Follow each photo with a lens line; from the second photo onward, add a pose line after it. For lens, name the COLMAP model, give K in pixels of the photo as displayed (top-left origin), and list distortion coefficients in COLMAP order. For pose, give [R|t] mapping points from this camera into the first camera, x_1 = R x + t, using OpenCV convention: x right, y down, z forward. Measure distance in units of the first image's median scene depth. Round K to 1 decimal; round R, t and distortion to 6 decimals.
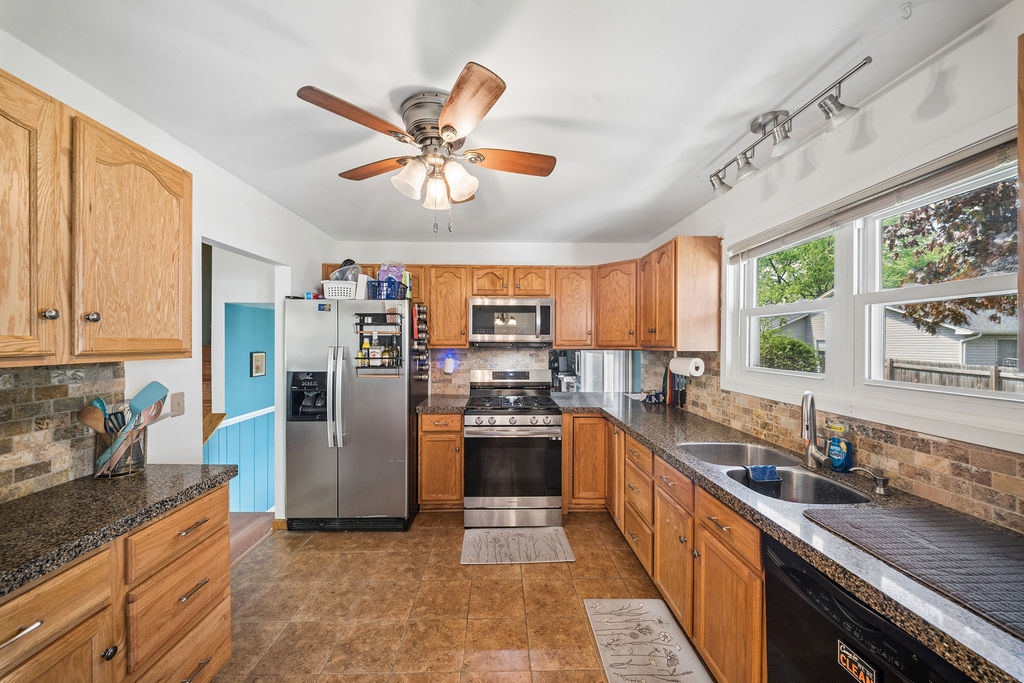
lens RADIAL K [[360.0, 0, 506.4], [0, 360.0, 343.2], [0, 0, 1]] dist [-0.000845, -0.002630]
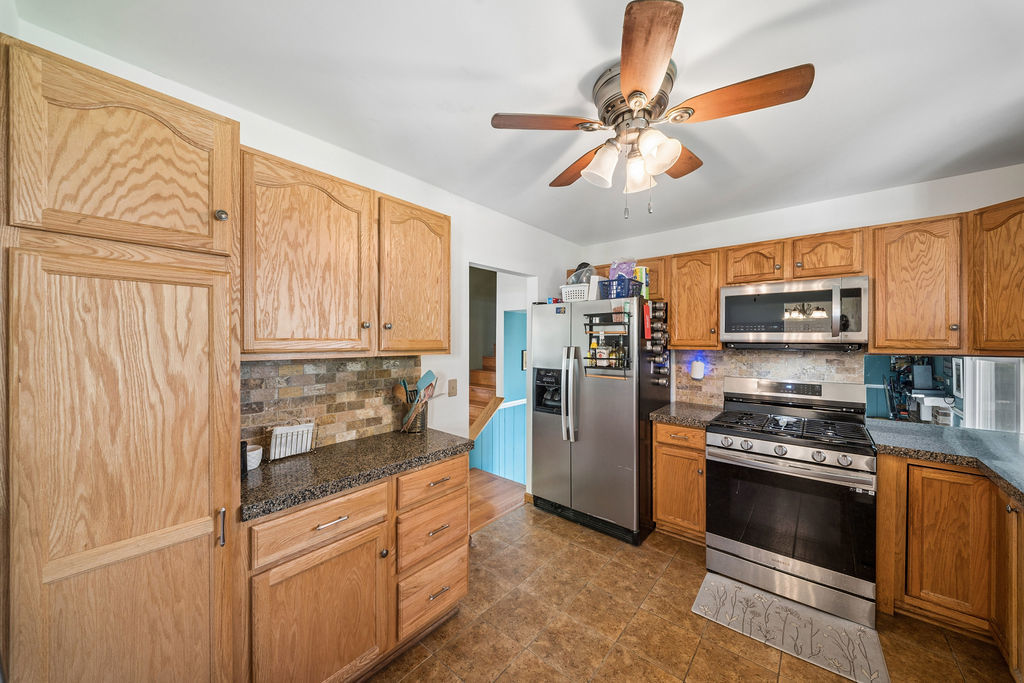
lens RADIAL K [[360.0, 0, 509.9], [0, 360.0, 340.1], [0, 0, 1]] dist [-0.000845, -0.002630]
pose [[0.738354, -0.000724, -0.674413, 0.115680], [-0.003405, 0.999983, -0.004801, -0.003309], [0.674405, 0.005841, 0.738339, 0.100026]]
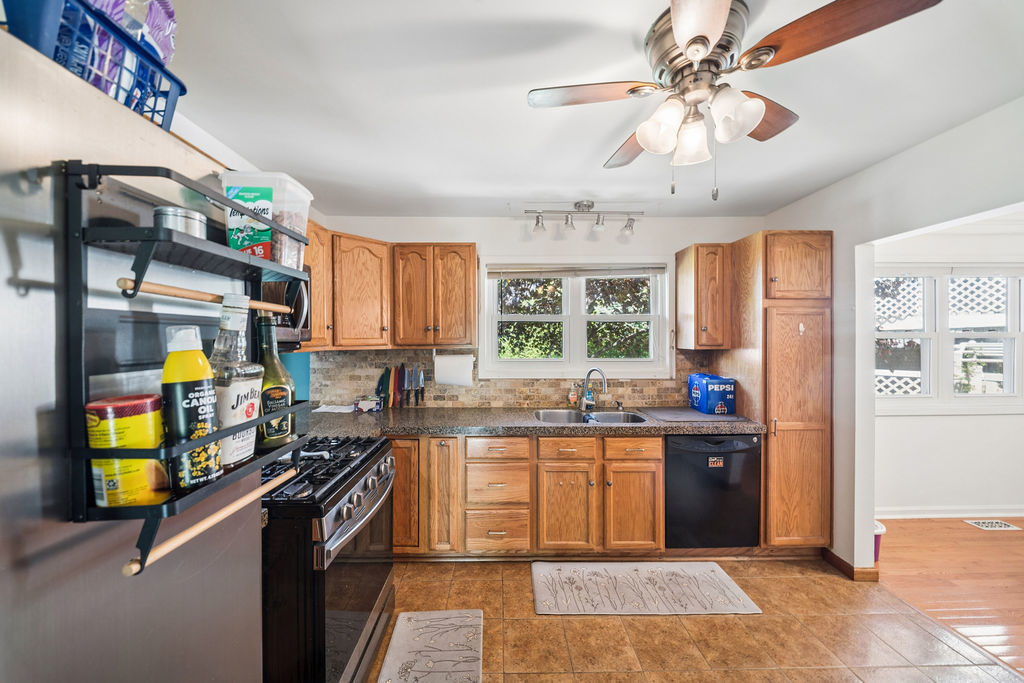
lens RADIAL K [[360.0, 0, 507.7], [0, 360.0, 338.0], [0, 0, 1]] dist [-0.000845, -0.002630]
pose [[0.009858, 0.000482, 0.999951, -0.575189], [0.004764, 0.999989, -0.000529, -0.007794], [-0.999940, 0.004769, 0.009855, 0.840747]]
